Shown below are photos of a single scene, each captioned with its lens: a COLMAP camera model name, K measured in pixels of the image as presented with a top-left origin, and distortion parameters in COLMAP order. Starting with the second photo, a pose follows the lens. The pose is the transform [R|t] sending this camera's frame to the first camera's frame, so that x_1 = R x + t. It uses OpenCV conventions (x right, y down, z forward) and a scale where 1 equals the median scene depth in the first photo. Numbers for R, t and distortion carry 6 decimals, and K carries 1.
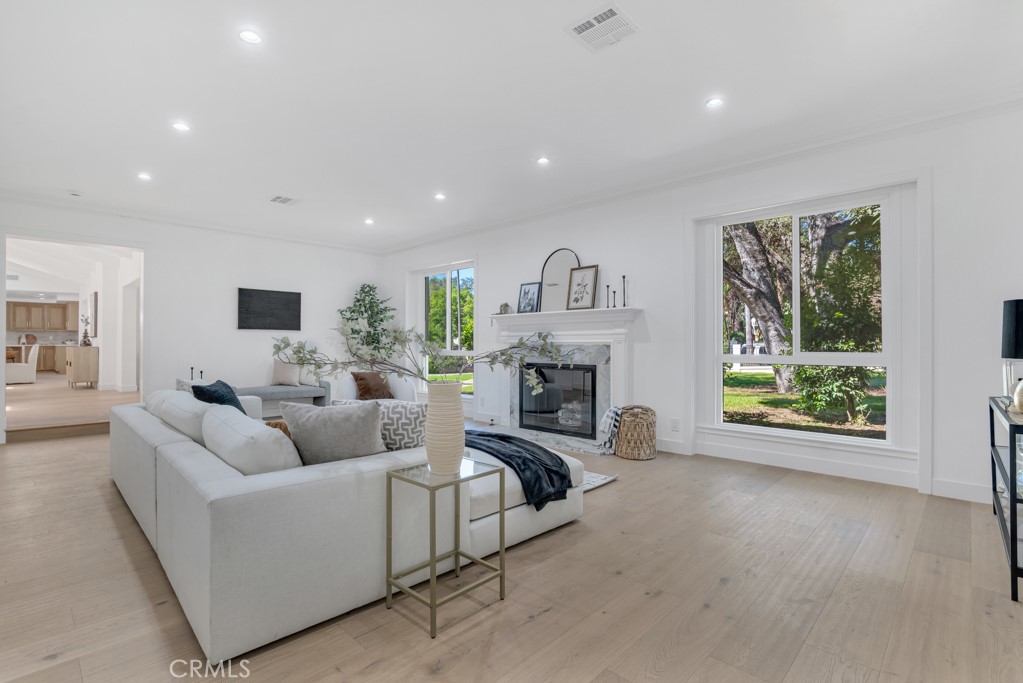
lens RADIAL K [[482.8, 0, 511.5], [0, 482.8, 341.5], [0, 0, 1]] dist [-0.002474, -0.000408]
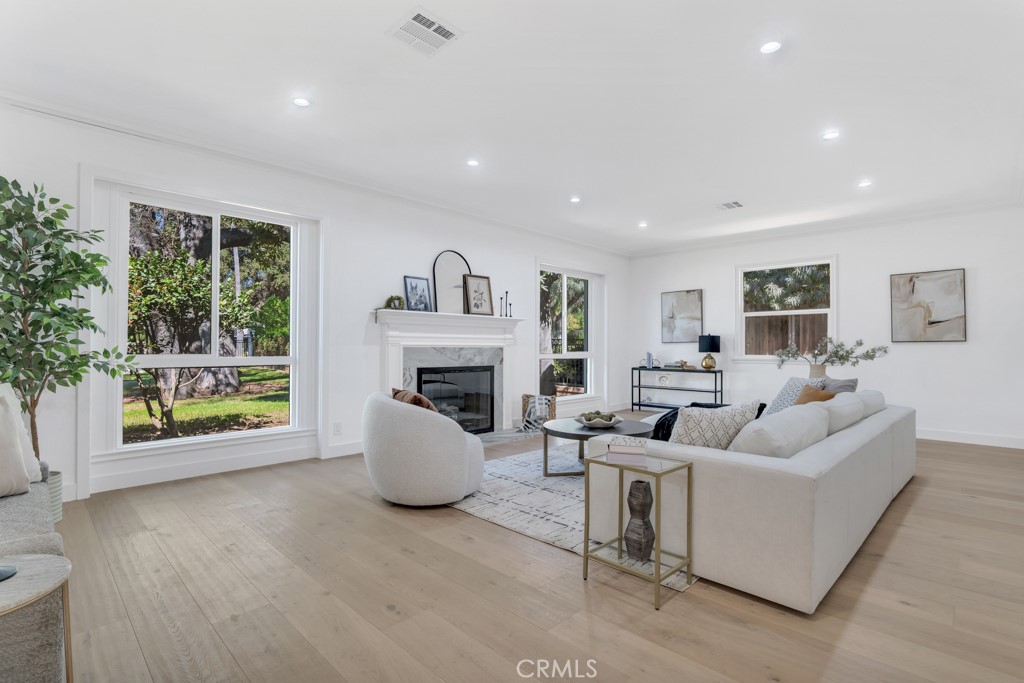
lens RADIAL K [[487.8, 0, 507.6], [0, 487.8, 338.8], [0, 0, 1]] dist [-0.010646, 0.000363]
pose [[0.011589, 0.015569, 0.999812, -0.961407], [-0.010880, 0.999822, -0.015443, 0.003012], [-0.999874, -0.010699, 0.011756, 0.937922]]
